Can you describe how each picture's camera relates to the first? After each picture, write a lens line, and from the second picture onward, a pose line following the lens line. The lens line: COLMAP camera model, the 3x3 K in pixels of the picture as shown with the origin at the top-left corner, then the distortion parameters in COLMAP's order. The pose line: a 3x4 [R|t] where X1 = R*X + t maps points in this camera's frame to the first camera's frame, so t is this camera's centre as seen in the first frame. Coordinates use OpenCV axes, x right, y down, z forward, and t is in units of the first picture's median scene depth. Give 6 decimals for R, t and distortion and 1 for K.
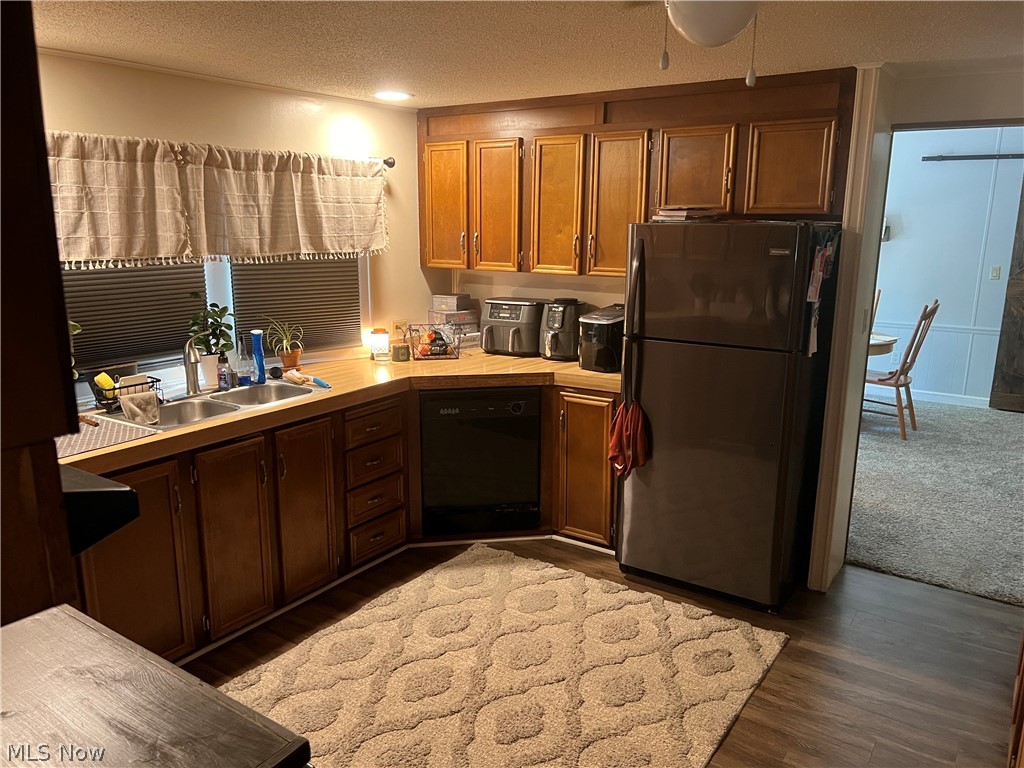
lens RADIAL K [[764.3, 0, 513.0], [0, 764.3, 385.0], [0, 0, 1]] dist [0.047715, -0.061871]
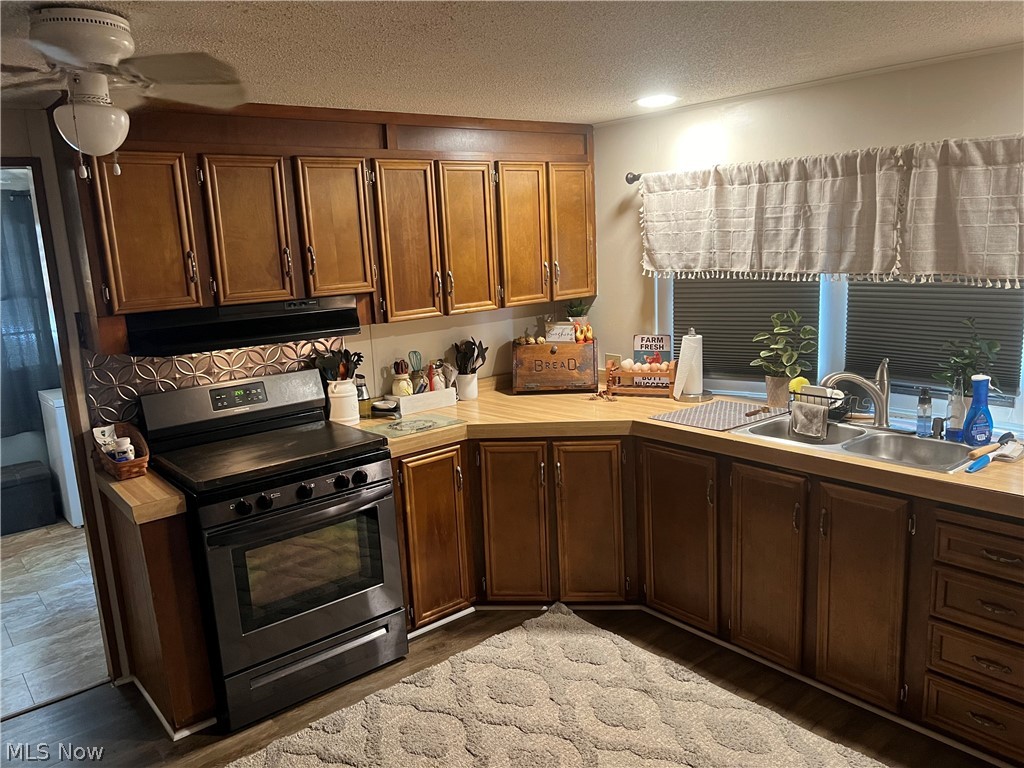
lens RADIAL K [[764.3, 0, 513.3], [0, 764.3, 385.3], [0, 0, 1]] dist [0.047715, -0.061871]
pose [[-0.266732, 0.190566, -0.944743, 0.604792], [-0.165805, 0.956568, 0.239764, -0.200622], [0.949401, 0.220595, -0.223551, 0.881102]]
